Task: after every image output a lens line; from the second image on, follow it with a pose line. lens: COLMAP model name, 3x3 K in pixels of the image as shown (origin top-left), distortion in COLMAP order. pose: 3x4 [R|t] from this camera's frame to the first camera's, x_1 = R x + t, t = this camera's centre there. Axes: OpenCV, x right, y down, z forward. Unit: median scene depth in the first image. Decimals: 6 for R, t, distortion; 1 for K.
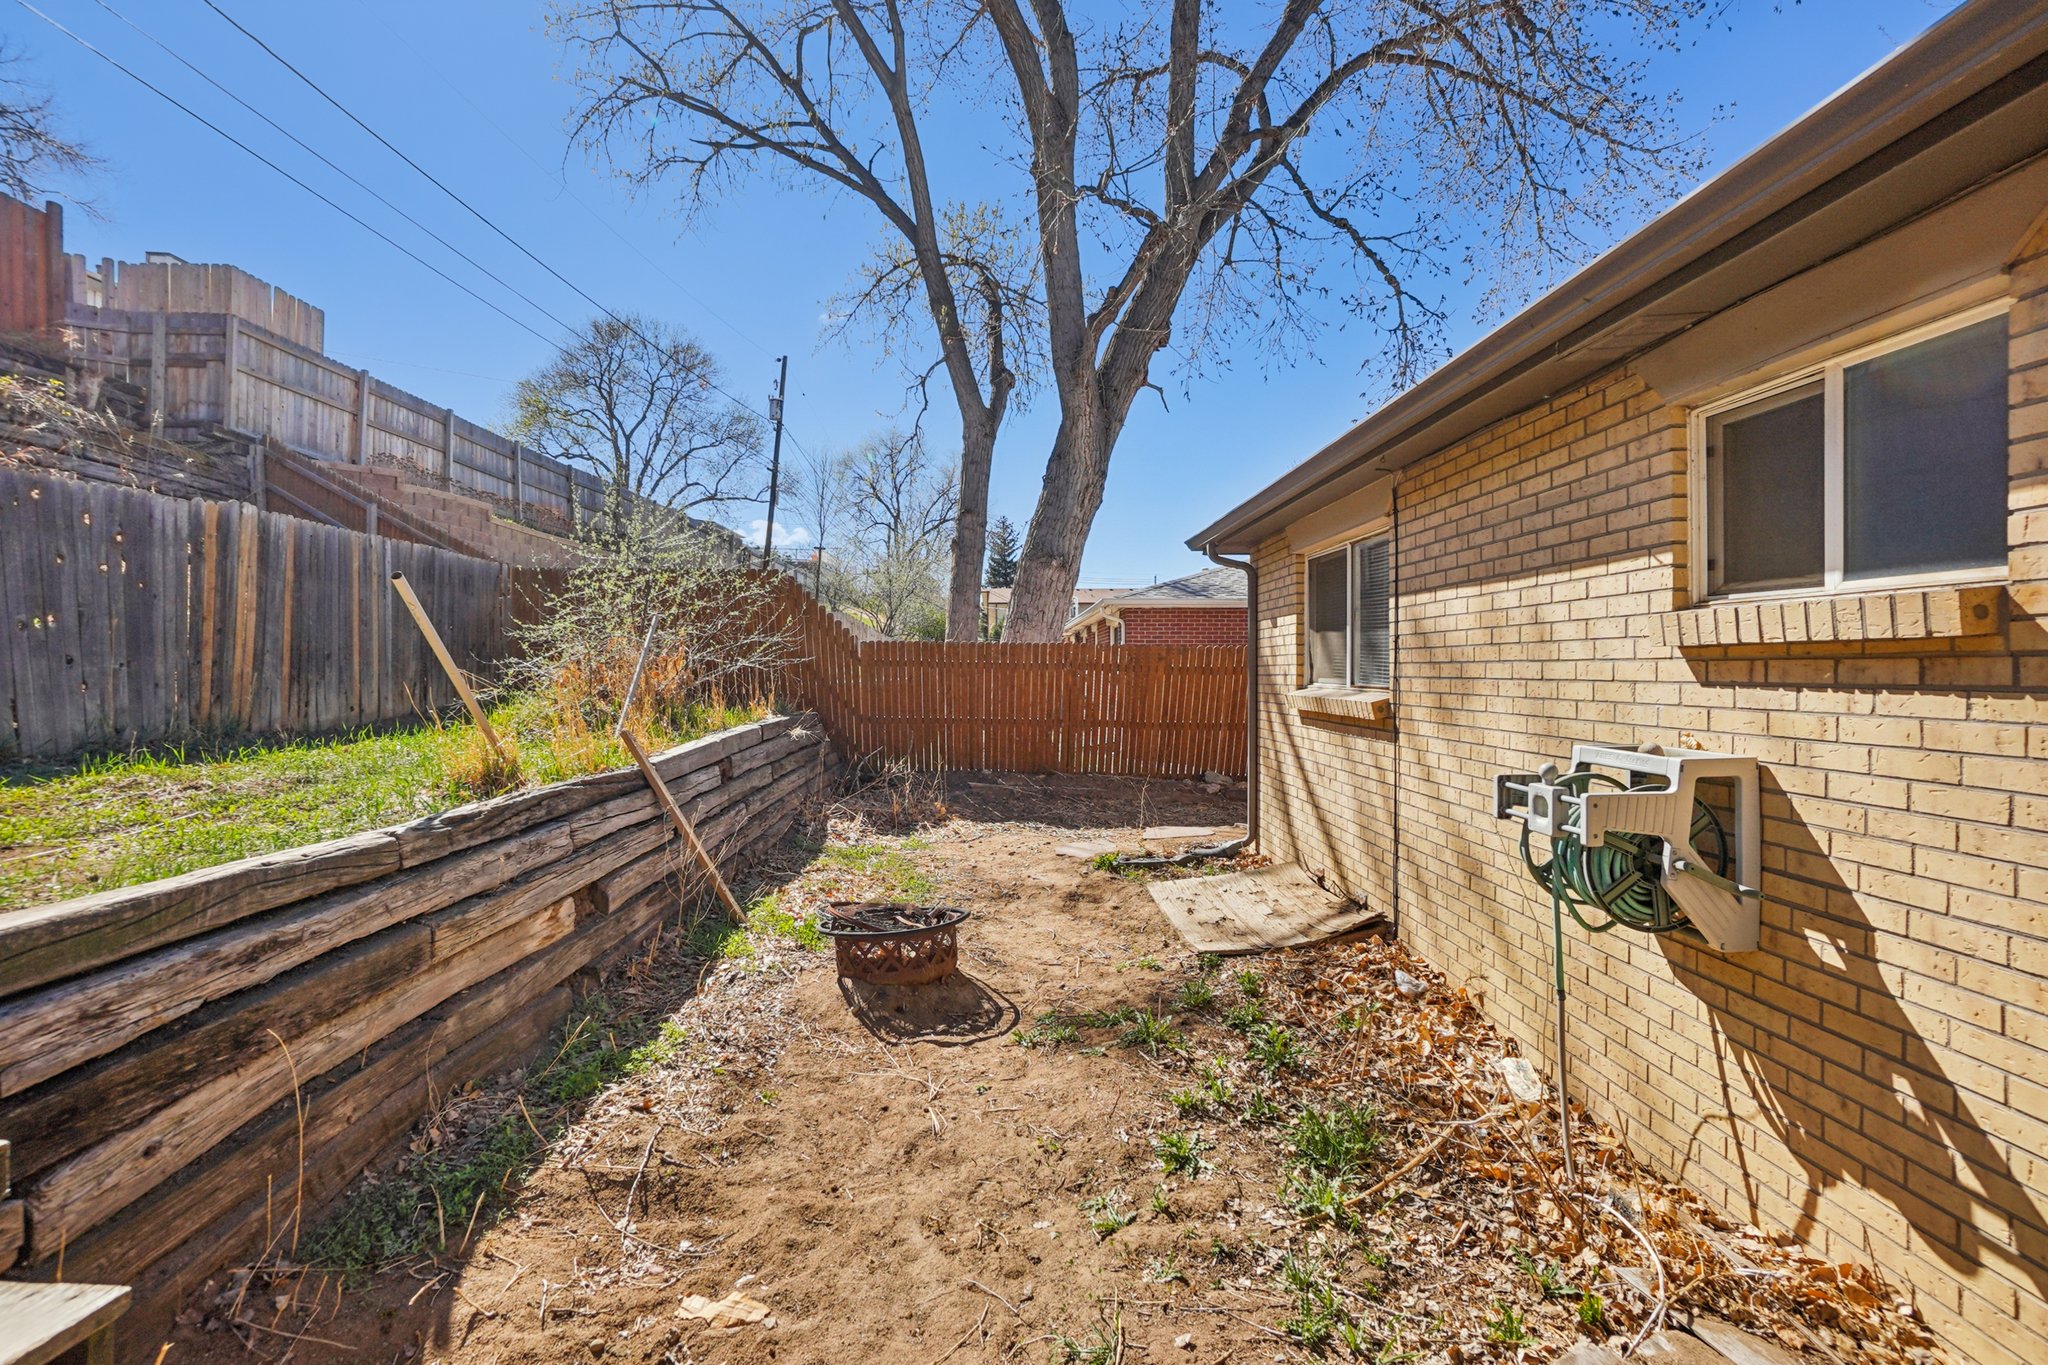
lens RADIAL K [[923.2, 0, 1010.4], [0, 923.2, 666.3], [0, 0, 1]] dist [-0.064542, 0.024339]
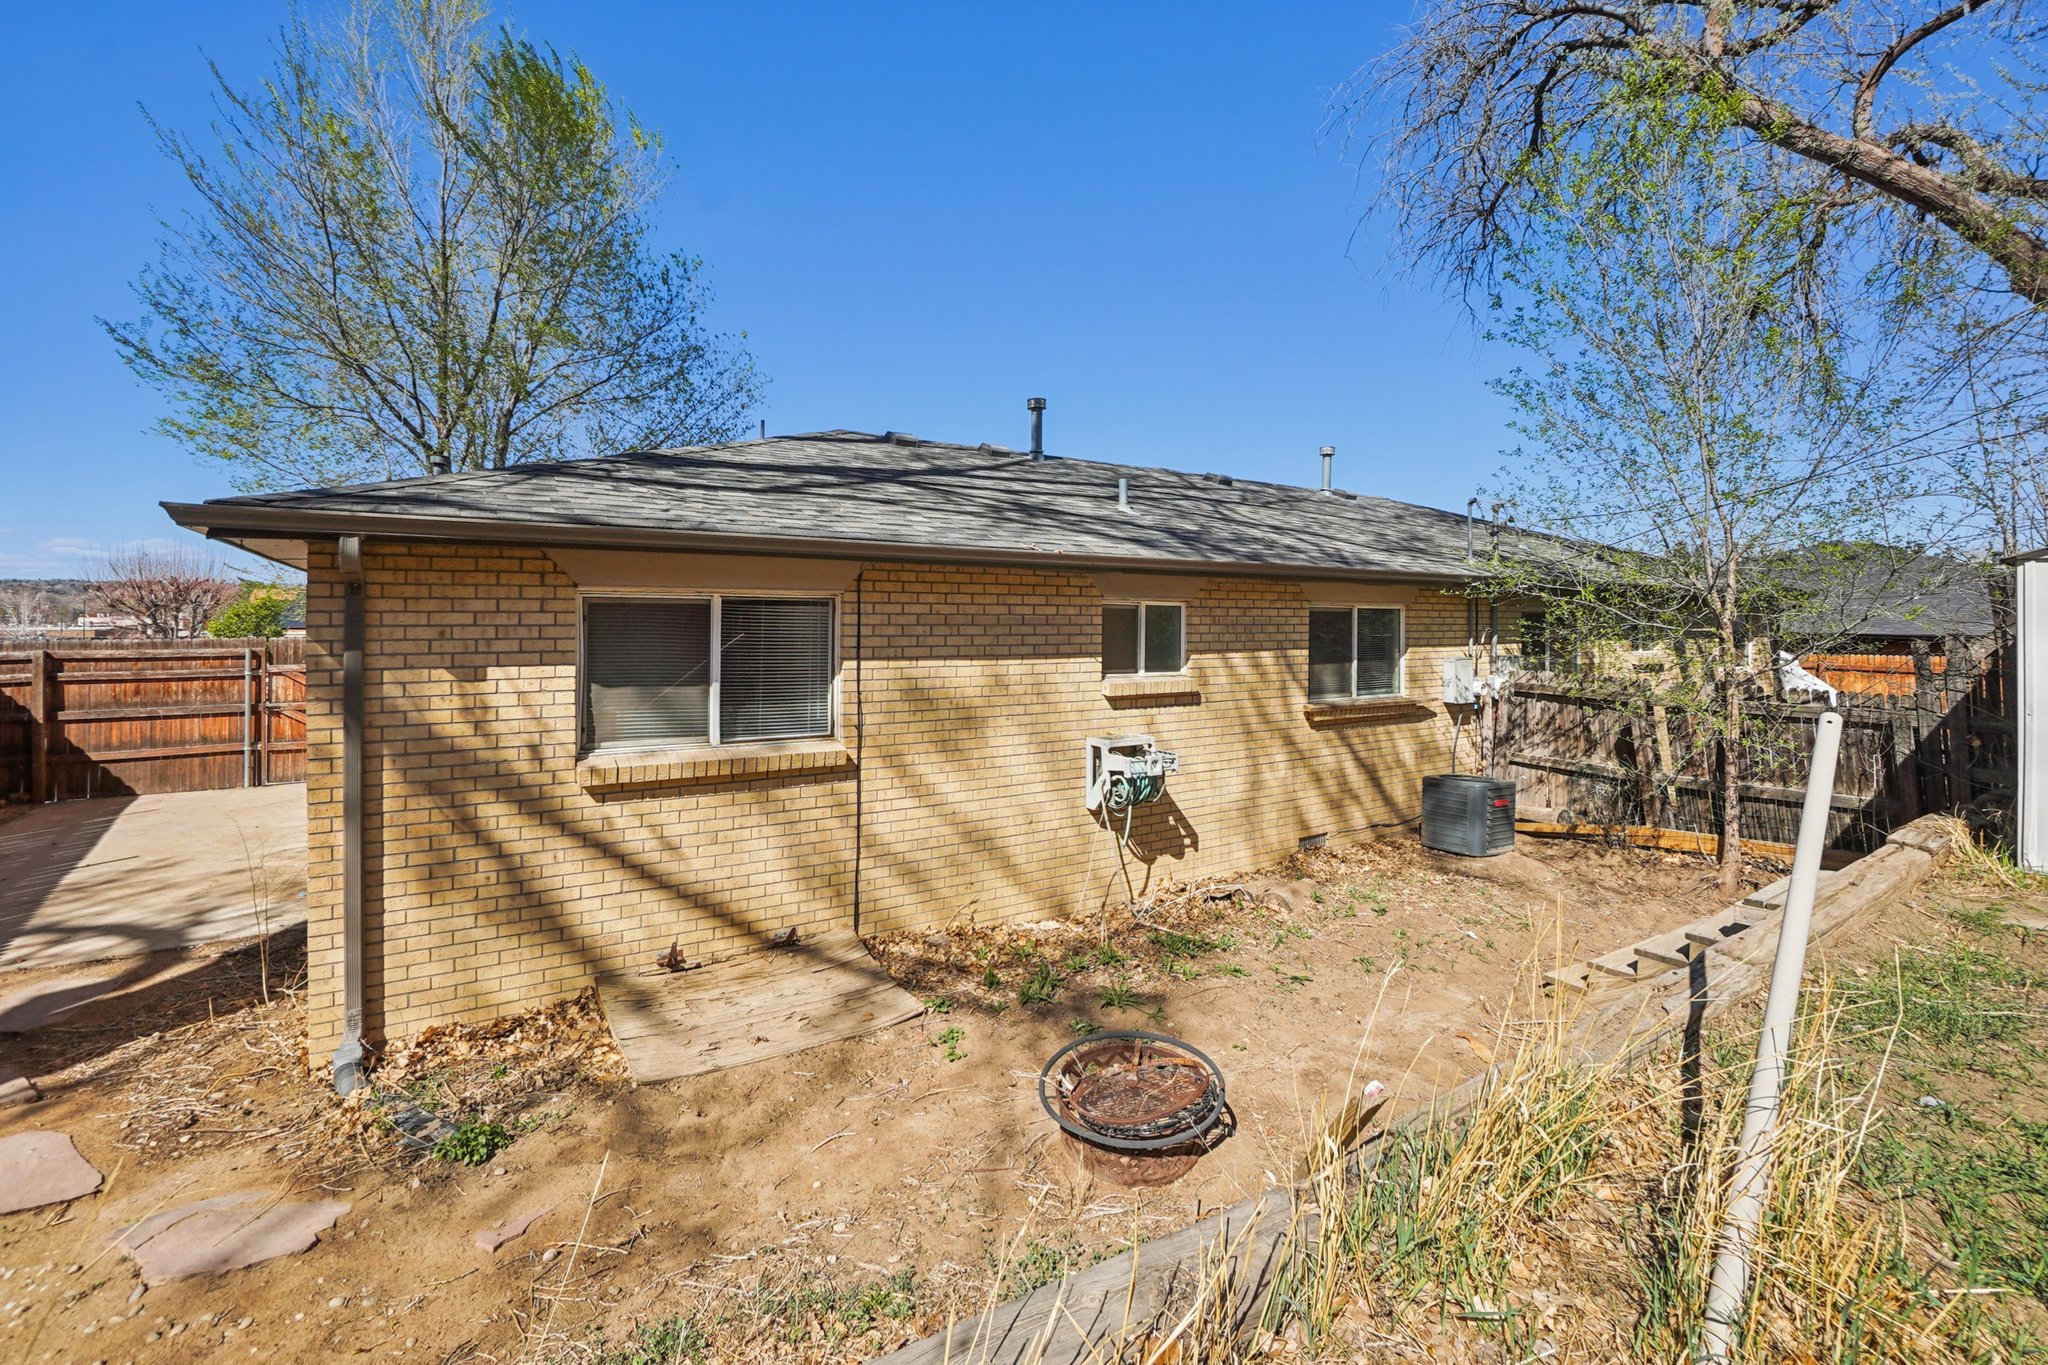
lens RADIAL K [[934.9, 0, 1019.1], [0, 934.9, 615.7], [0, 0, 1]] dist [-0.022668, 0.000091]
pose [[-0.547483, -0.004950, 0.836802, -0.984849], [-0.009646, 0.999953, -0.000395, -0.181220], [-0.836761, -0.008288, -0.547505, 1.981368]]
